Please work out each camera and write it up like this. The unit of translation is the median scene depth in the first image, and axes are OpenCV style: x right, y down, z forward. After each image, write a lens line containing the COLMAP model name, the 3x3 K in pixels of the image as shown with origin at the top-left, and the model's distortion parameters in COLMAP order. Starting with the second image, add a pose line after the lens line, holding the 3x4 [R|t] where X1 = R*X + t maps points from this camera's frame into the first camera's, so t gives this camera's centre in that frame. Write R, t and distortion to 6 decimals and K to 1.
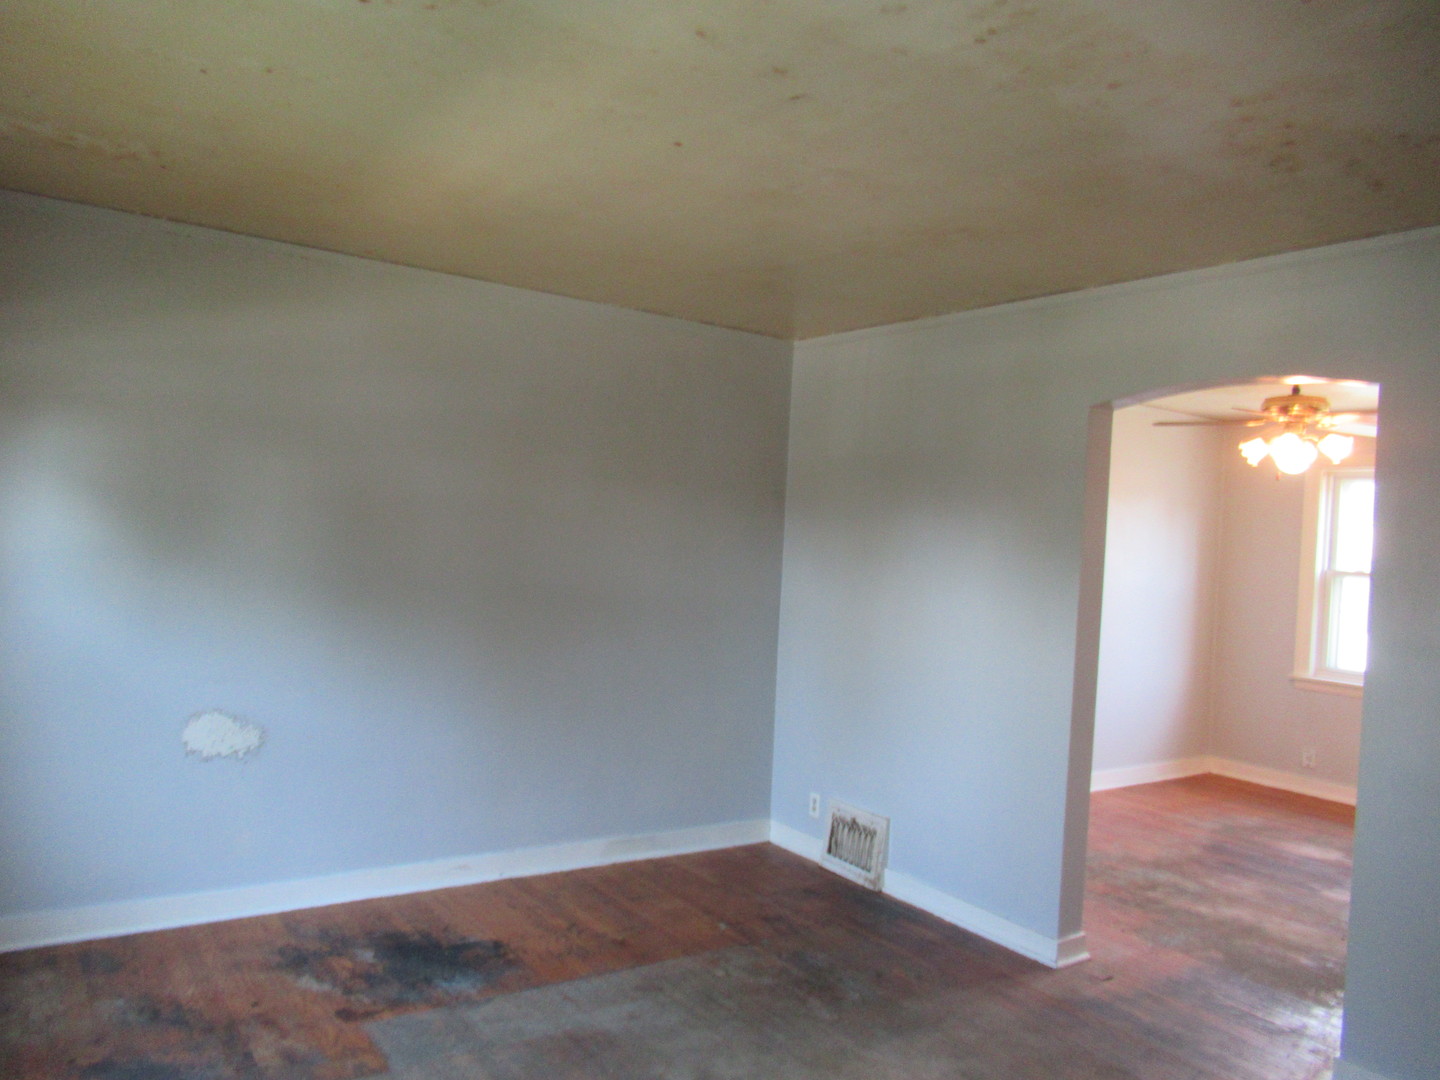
lens RADIAL K [[1088.2, 0, 726.6], [0, 1088.2, 543.5], [0, 0, 1]] dist [0.010828, -0.006988]
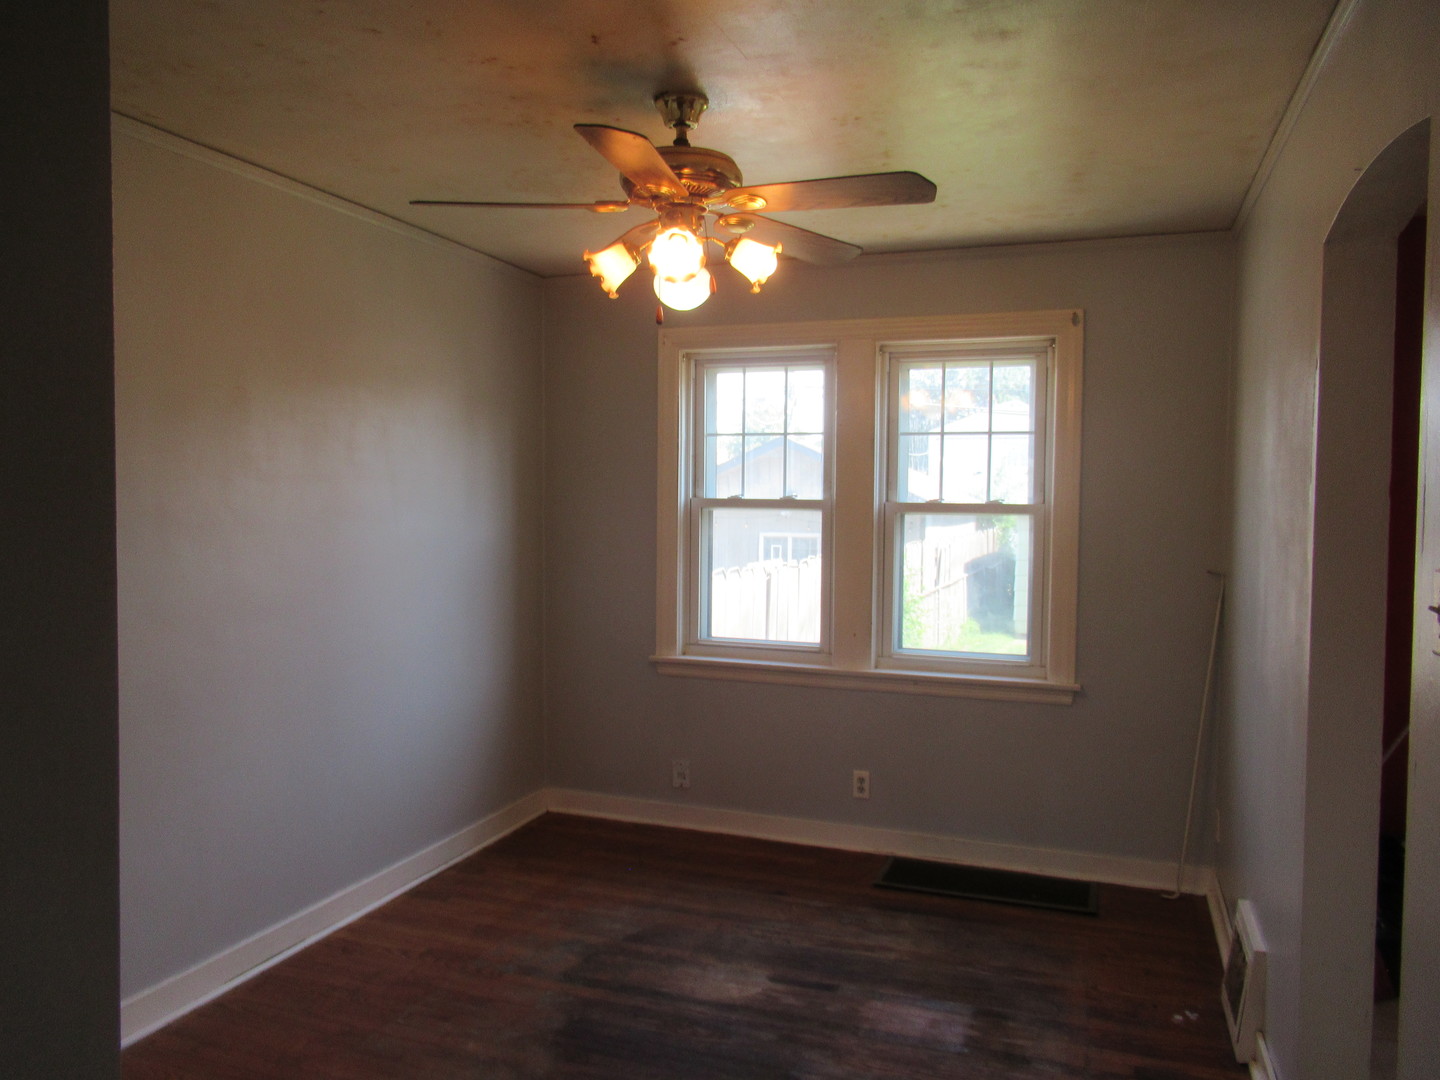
lens RADIAL K [[1088.2, 0, 723.1], [0, 1088.2, 537.5], [0, 0, 1]] dist [0.010828, -0.006988]
pose [[0.823846, -0.065061, 0.563068, 0.213775], [0.038856, 0.997536, 0.058410, 0.011348], [-0.565481, -0.026243, 0.824344, 0.503783]]
